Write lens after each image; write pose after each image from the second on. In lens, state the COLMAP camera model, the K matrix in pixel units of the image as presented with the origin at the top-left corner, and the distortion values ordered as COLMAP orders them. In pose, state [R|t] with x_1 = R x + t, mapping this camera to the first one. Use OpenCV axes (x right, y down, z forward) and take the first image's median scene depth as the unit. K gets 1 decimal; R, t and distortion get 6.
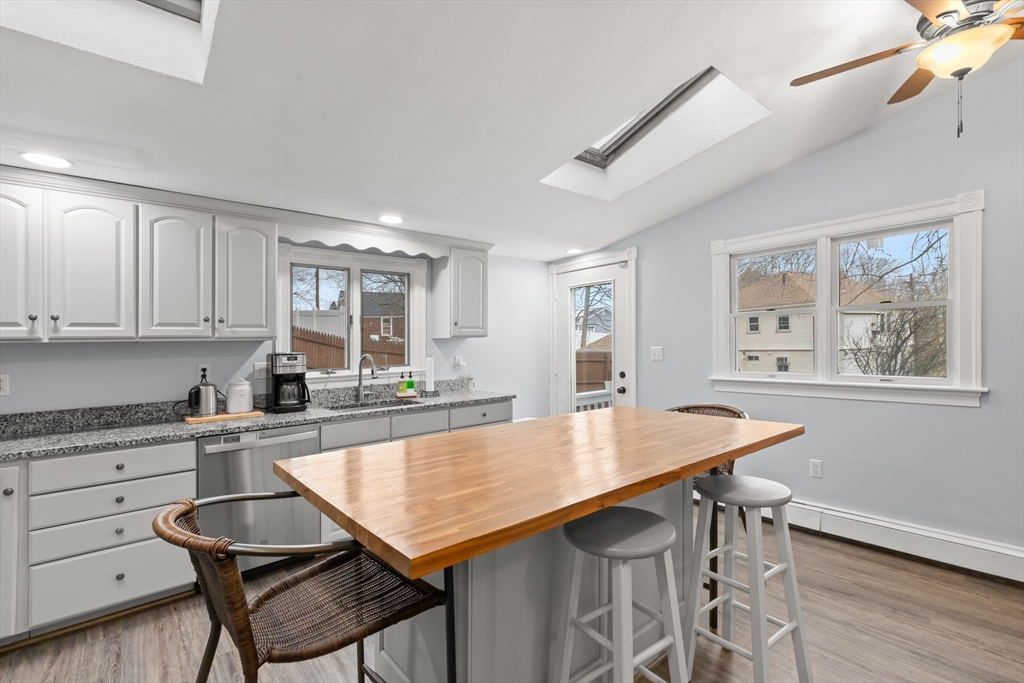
lens RADIAL K [[460.1, 0, 516.3], [0, 460.1, 336.5], [0, 0, 1]] dist [0.003384, -0.000590]
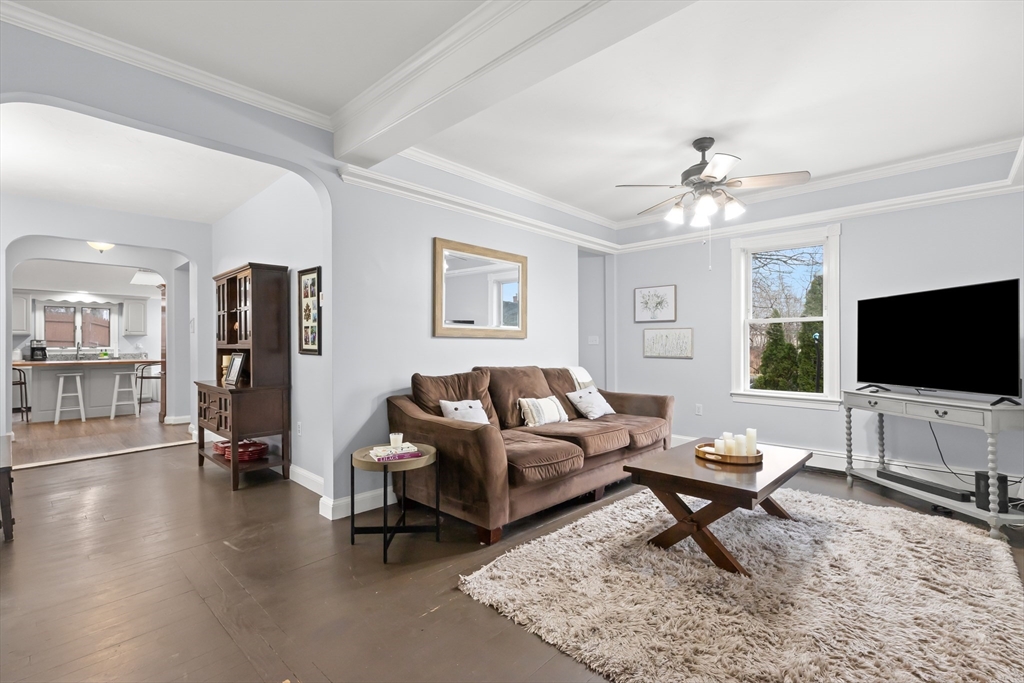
lens RADIAL K [[460.1, 0, 513.1], [0, 460.1, 341.1], [0, 0, 1]] dist [0.003384, -0.000590]
pose [[0.994995, 0.018247, 0.098243, 1.945029], [-0.019048, 0.999792, 0.007224, -0.029751], [-0.098091, -0.009059, 0.995136, -1.918116]]
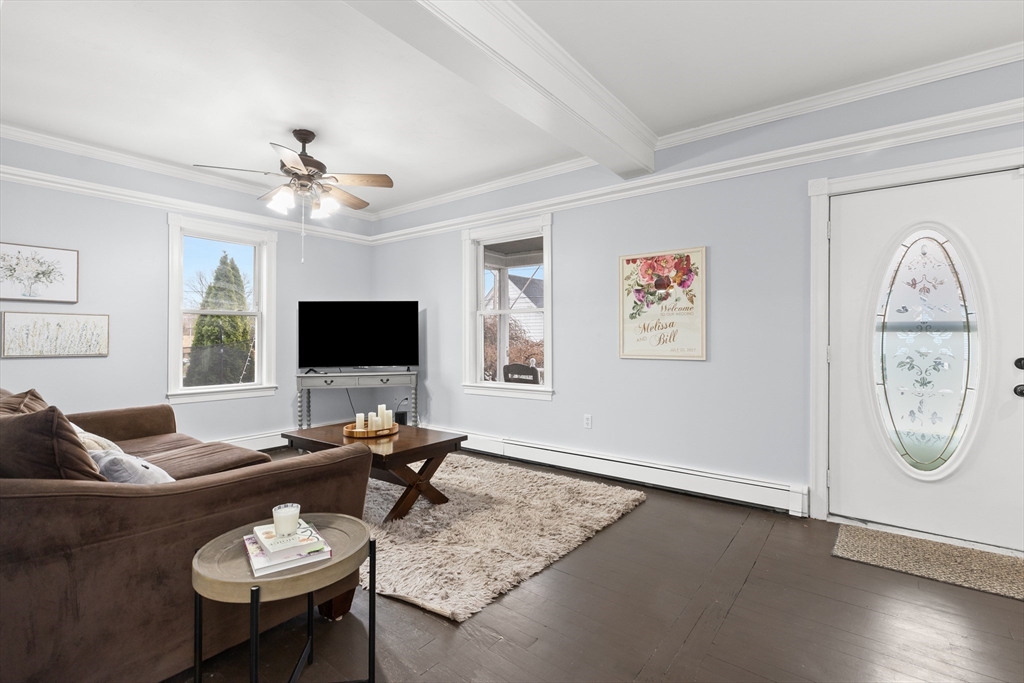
lens RADIAL K [[460.1, 0, 527.8], [0, 460.1, 331.6], [0, 0, 1]] dist [0.003384, -0.000590]
pose [[-0.195737, 0.028898, 0.980231, 1.174794], [-0.012724, 0.999407, -0.032004, -0.001523], [-0.980574, -0.018737, -0.195253, -1.004940]]
